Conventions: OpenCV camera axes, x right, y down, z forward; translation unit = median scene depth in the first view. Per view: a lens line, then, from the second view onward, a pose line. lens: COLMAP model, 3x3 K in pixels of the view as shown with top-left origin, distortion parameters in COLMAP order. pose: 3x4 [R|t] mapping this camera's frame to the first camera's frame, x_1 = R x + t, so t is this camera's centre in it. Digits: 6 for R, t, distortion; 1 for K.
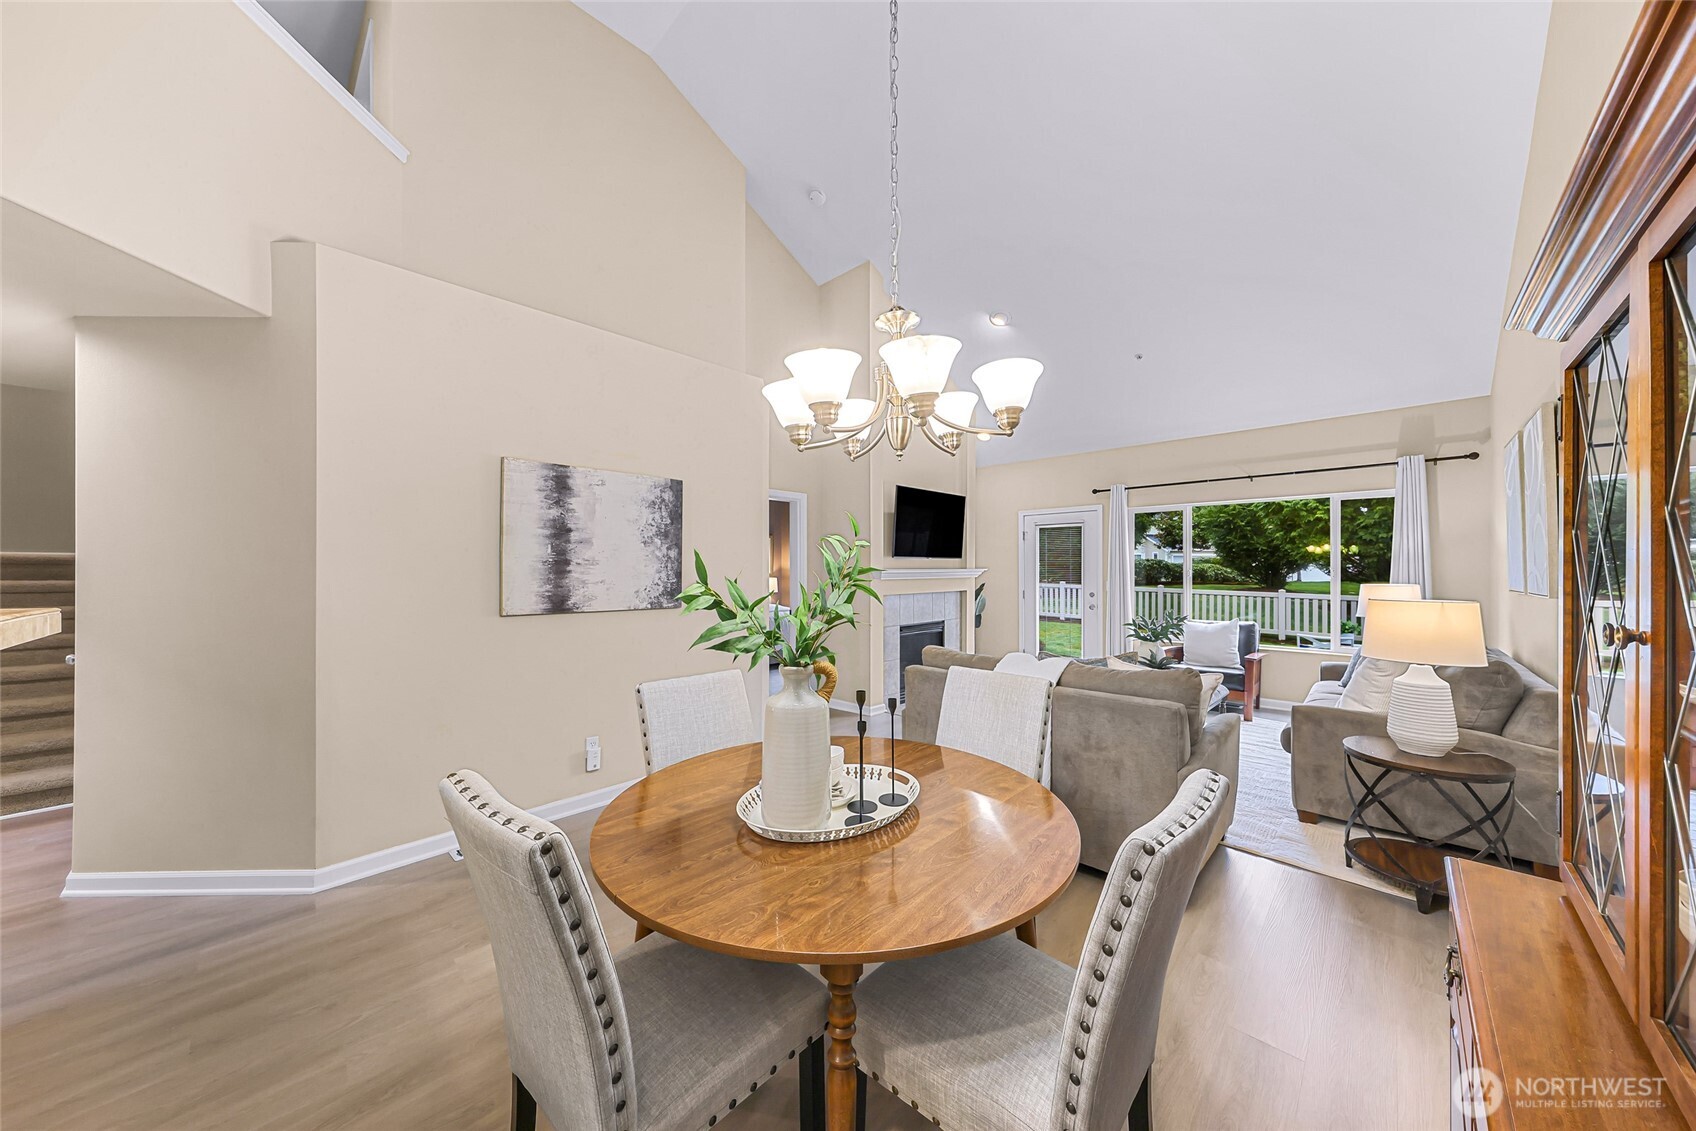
lens RADIAL K [[560.2, 0, 833.7], [0, 560.2, 570.9], [0, 0, 1]] dist [0.000740, -0.000049]
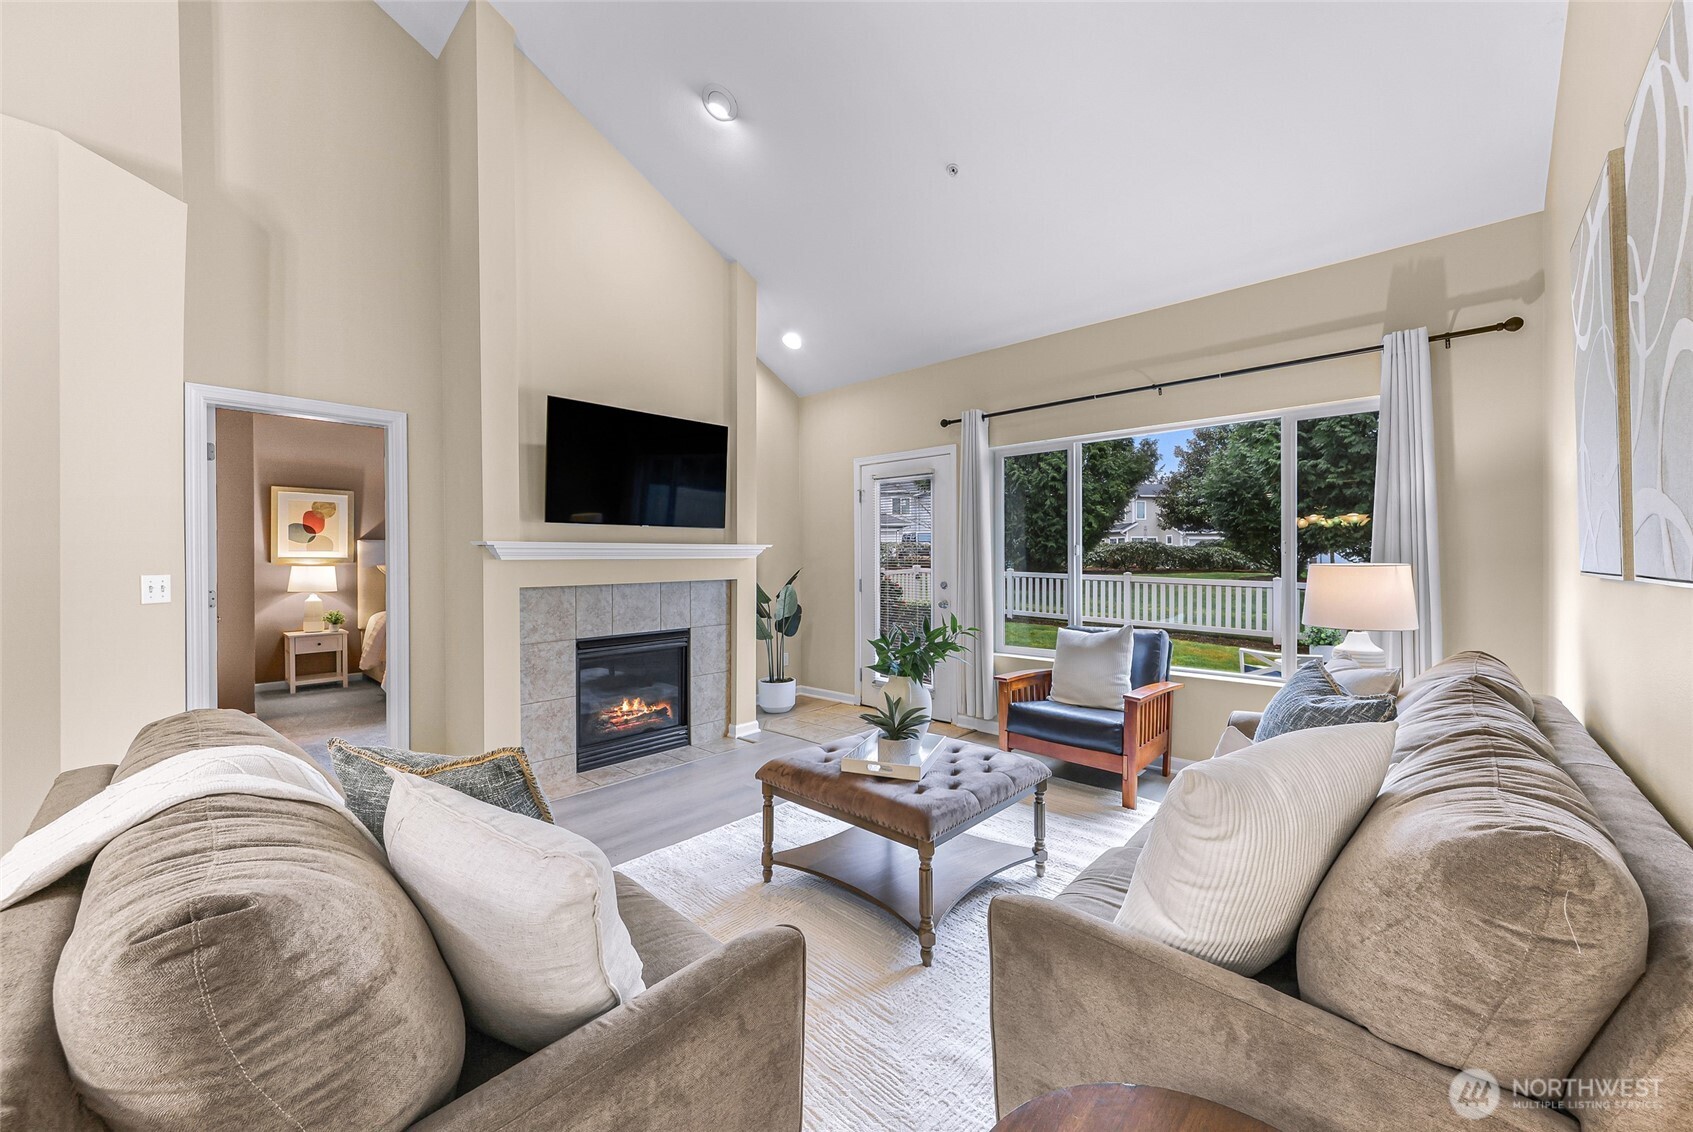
lens RADIAL K [[634.7, 0, 848.3], [0, 634.7, 562.6], [0, 0, 1]] dist [0.000121, 0.000240]
pose [[0.999533, -0.003199, 0.030392, 0.396492], [0.003030, 0.999980, 0.005618, 0.014498], [-0.030410, -0.005523, 0.999522, 0.335107]]
